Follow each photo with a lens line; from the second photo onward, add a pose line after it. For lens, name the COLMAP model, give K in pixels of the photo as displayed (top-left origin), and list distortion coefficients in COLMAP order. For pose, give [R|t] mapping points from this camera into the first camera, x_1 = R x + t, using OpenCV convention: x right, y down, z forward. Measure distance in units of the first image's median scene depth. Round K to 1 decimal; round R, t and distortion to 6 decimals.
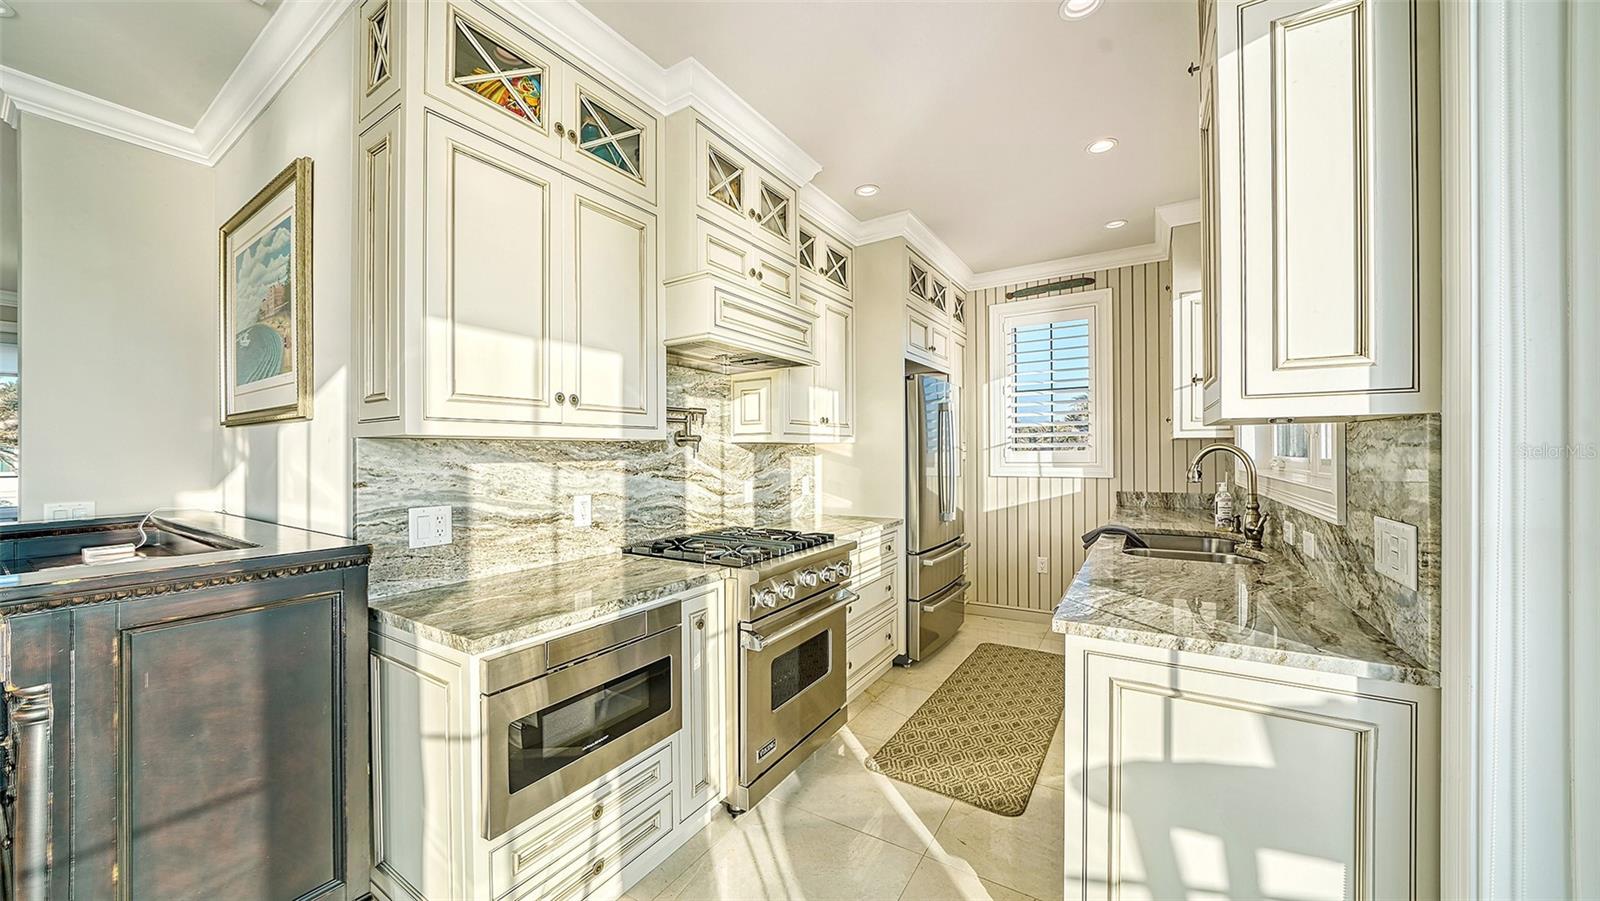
lens RADIAL K [[558.7, 0, 836.3], [0, 558.7, 464.3], [0, 0, 1]] dist [-0.019242, -0.000530]
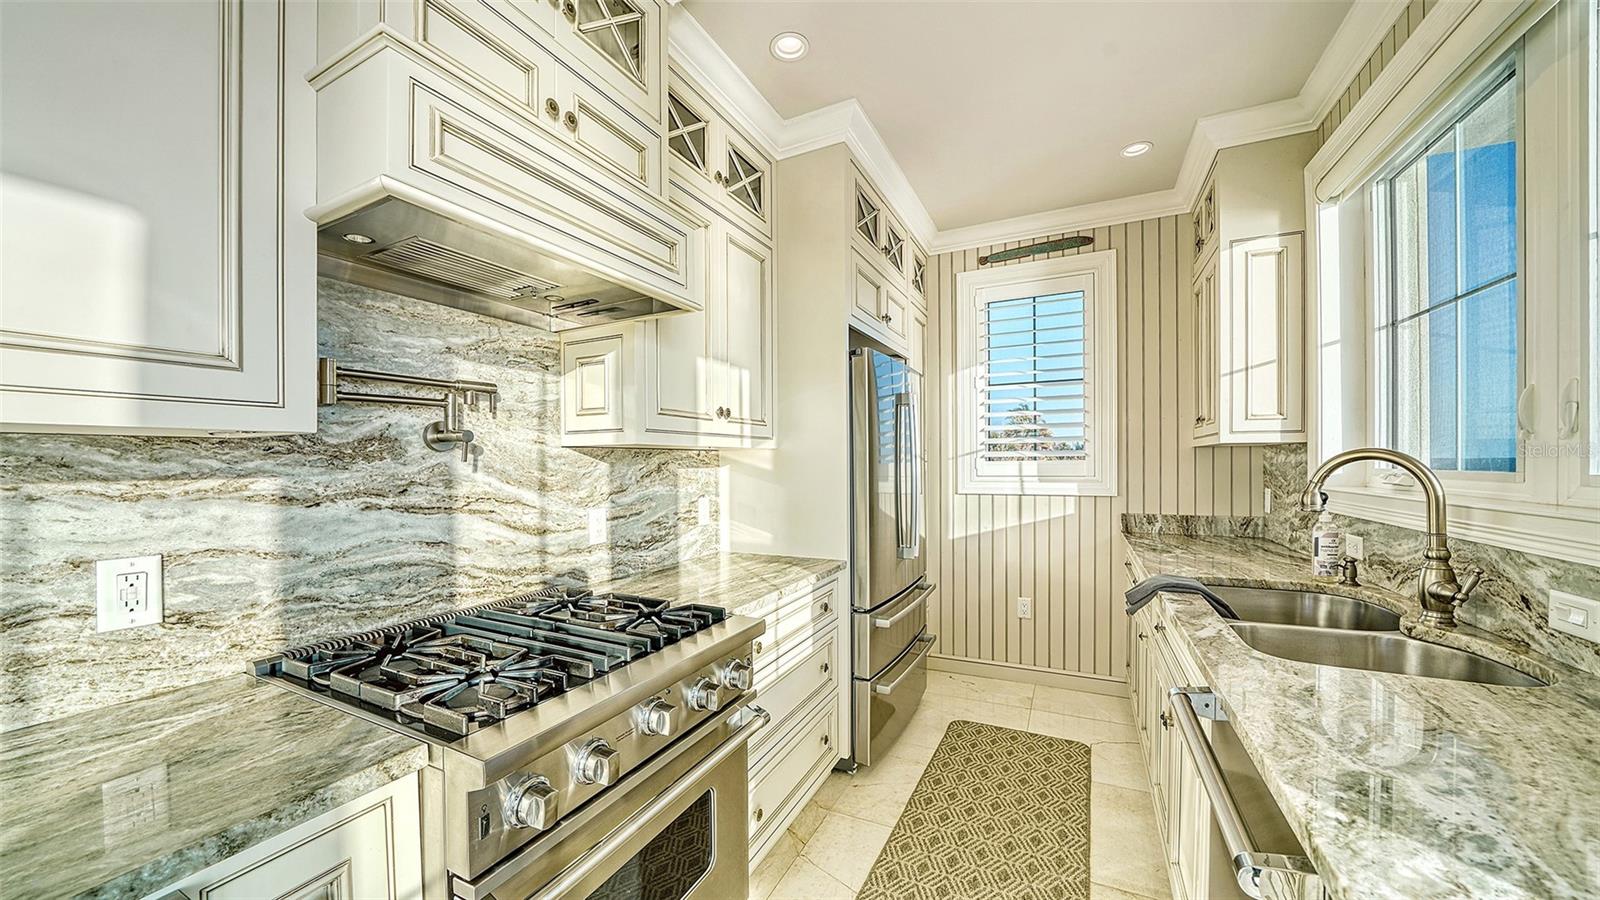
lens RADIAL K [[557.3, 0, 849.0], [0, 557.3, 482.3], [0, 0, 1]] dist [-0.015924, 0.000829]
pose [[0.992337, -0.003049, 0.123521, 0.046425], [0.001404, 0.999909, 0.013400, -0.007581], [-0.123551, -0.013124, 0.992251, 0.386719]]
